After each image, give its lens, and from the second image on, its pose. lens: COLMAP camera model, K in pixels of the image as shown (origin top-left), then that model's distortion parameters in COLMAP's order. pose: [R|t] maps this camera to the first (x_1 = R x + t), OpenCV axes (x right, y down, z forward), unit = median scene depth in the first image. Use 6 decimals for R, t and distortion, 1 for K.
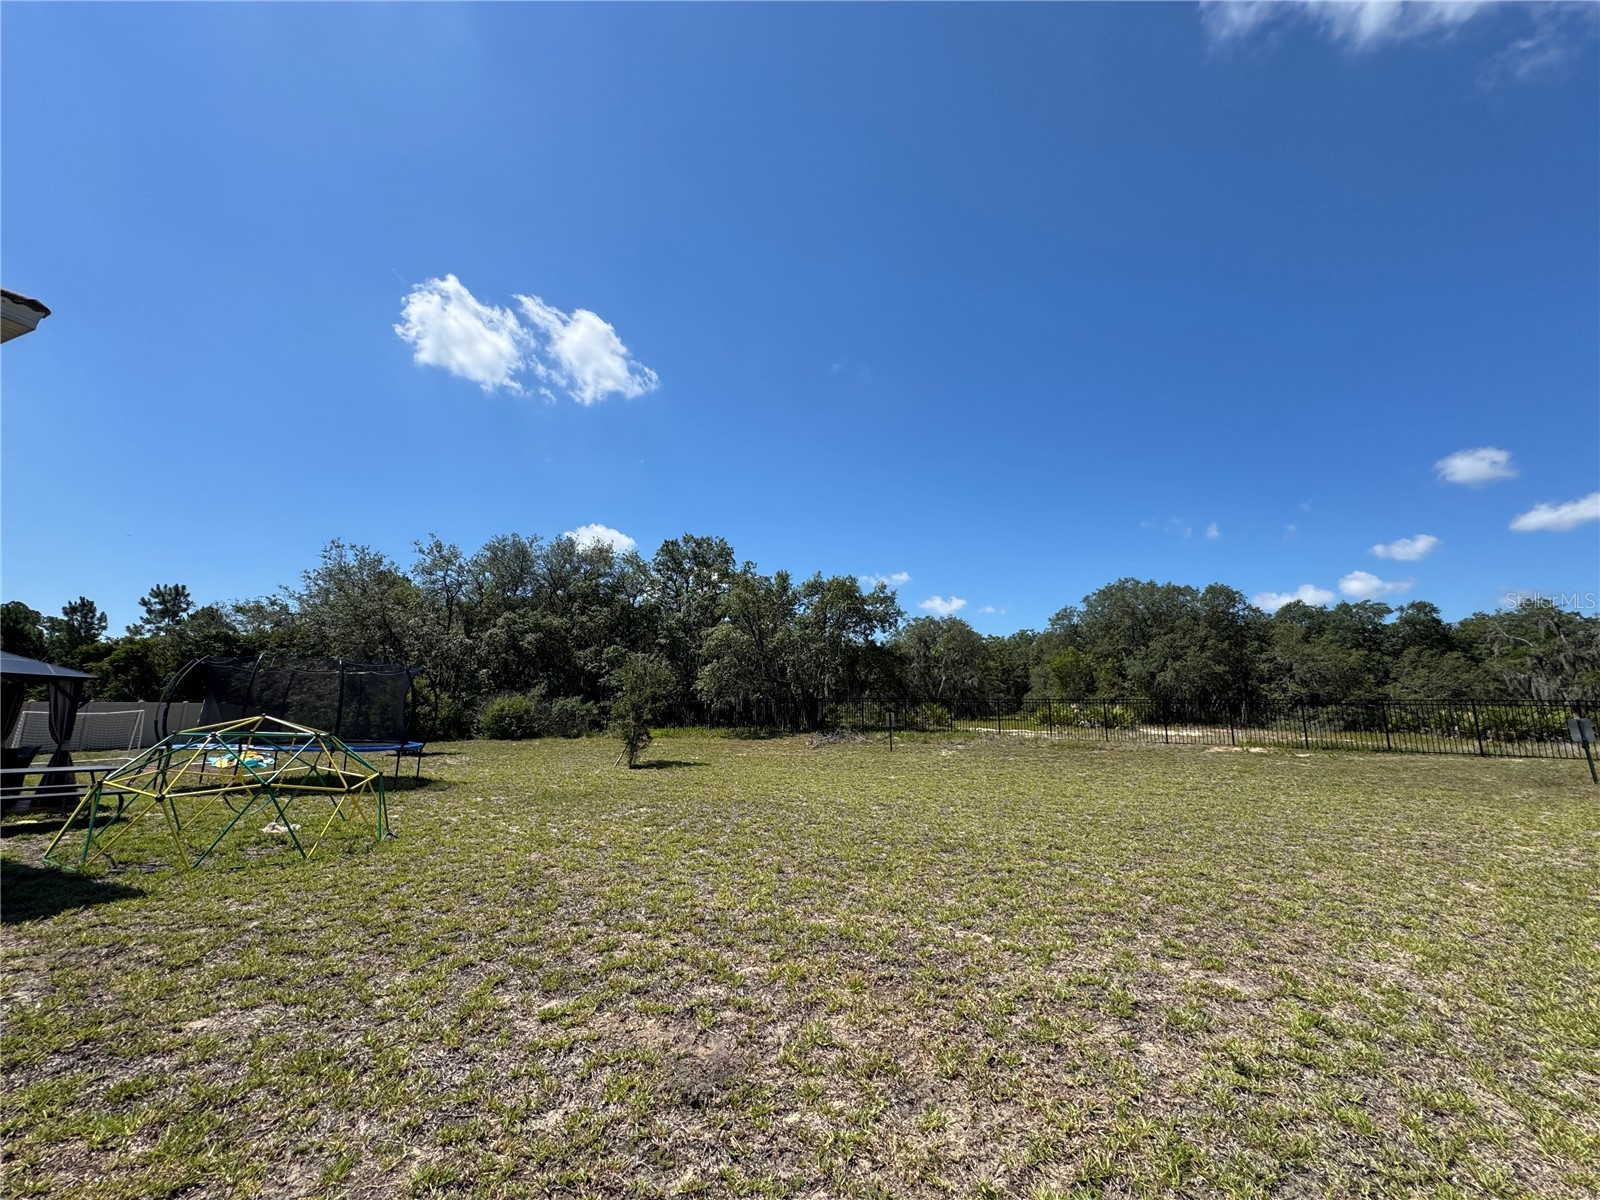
lens RADIAL K [[632.8, 0, 800.0], [0, 632.8, 600.0], [0, 0, 1]] dist [0.000252, -0.000090]
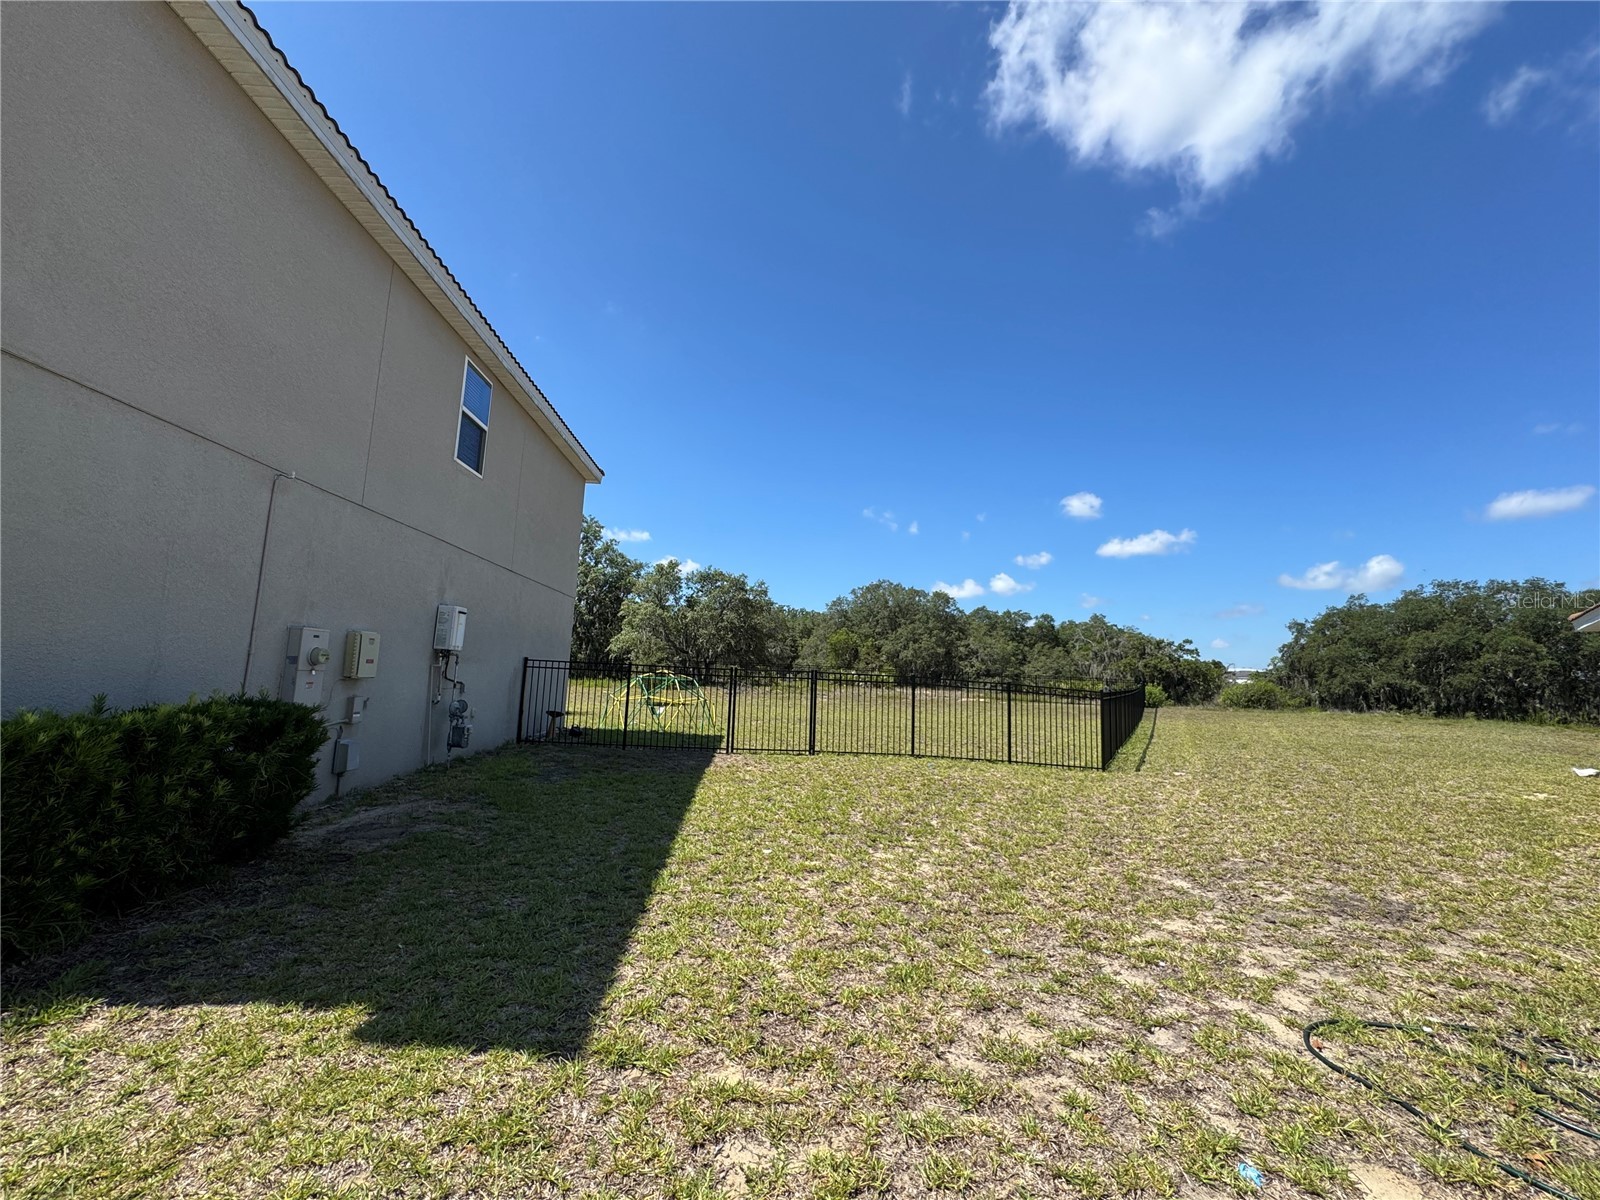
lens RADIAL K [[632.8, 0, 800.0], [0, 632.8, 600.0], [0, 0, 1]] dist [0.000252, -0.000090]
pose [[0.911589, 0.078863, 0.403468, -0.227384], [-0.103247, 0.993891, 0.039007, -0.030362], [-0.397927, -0.077215, 0.914162, -0.203378]]
